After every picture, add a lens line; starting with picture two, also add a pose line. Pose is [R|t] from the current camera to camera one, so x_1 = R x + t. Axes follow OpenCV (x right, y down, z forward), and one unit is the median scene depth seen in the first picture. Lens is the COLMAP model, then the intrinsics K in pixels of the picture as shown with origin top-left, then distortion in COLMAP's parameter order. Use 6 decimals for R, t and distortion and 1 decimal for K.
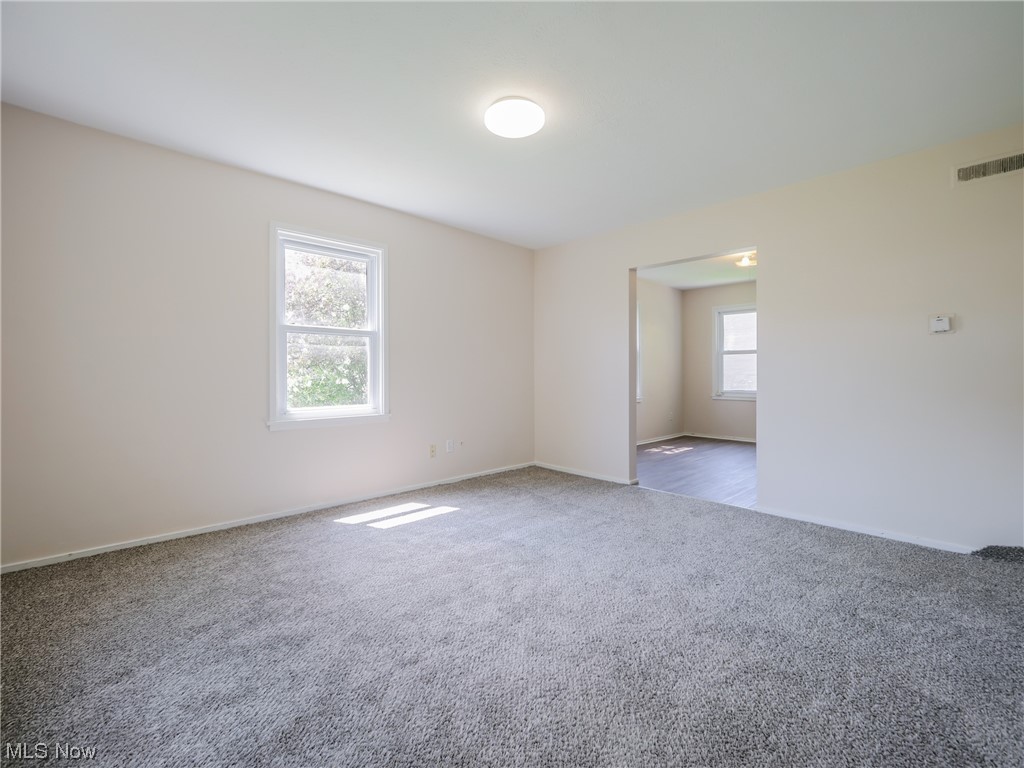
lens RADIAL K [[453.9, 0, 506.9], [0, 453.9, 378.5], [0, 0, 1]] dist [0.001143, -0.000706]
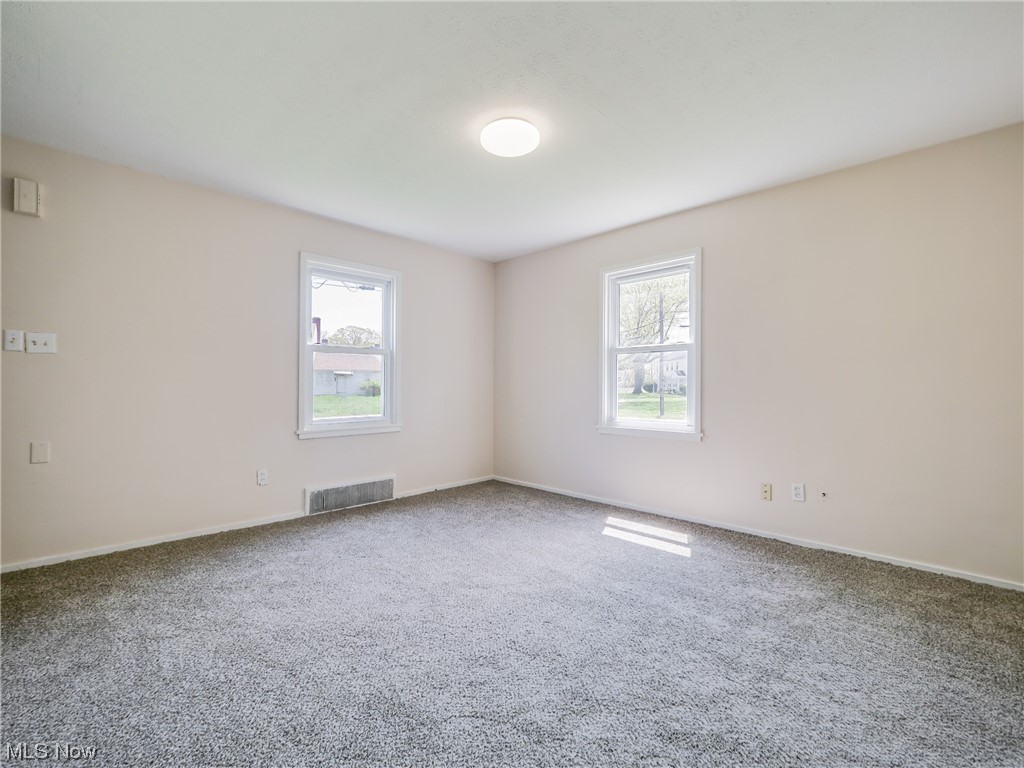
lens RADIAL K [[451.4, 0, 506.7], [0, 451.4, 382.3], [0, 0, 1]] dist [-0.003046, -0.000335]
pose [[0.032296, -0.008608, -0.999441, 0.709314], [-0.013912, 0.999862, -0.009062, -0.008653], [0.999382, 0.014197, 0.032172, 0.673668]]
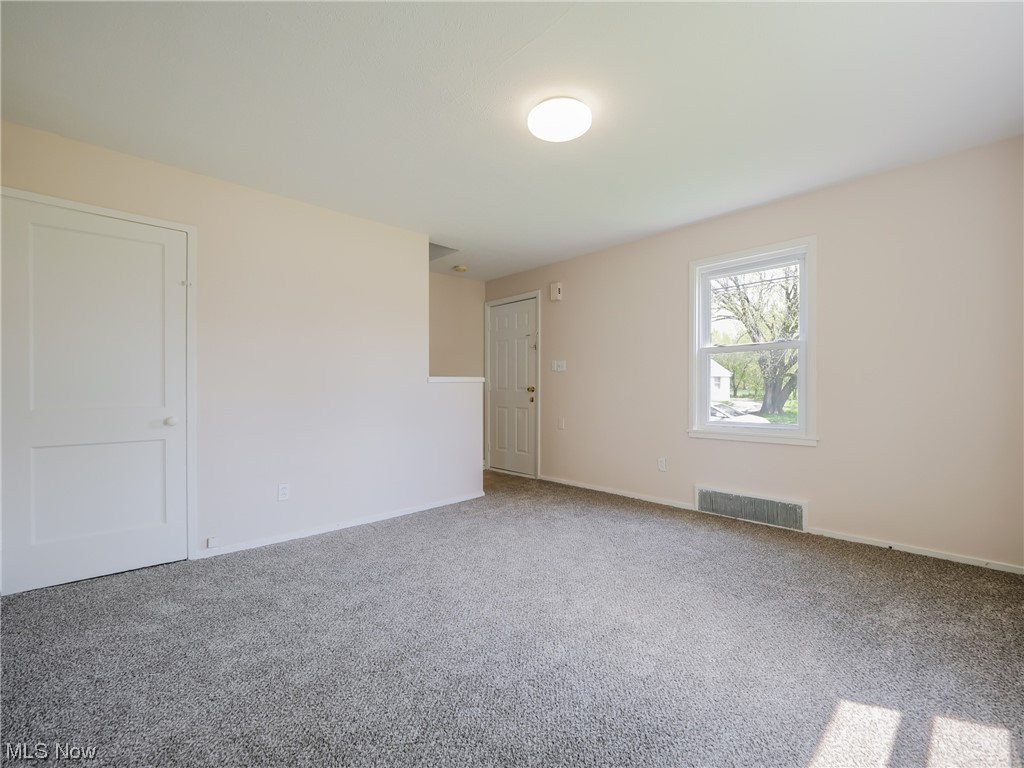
lens RADIAL K [[446.4, 0, 516.7], [0, 446.4, 391.8], [0, 0, 1]] dist [-0.000418, -0.000101]
pose [[-0.999878, 0.005379, -0.014672, 0.087611], [0.005113, 0.999823, 0.018081, -0.015369], [0.014766, 0.018004, -0.999729, 1.343415]]
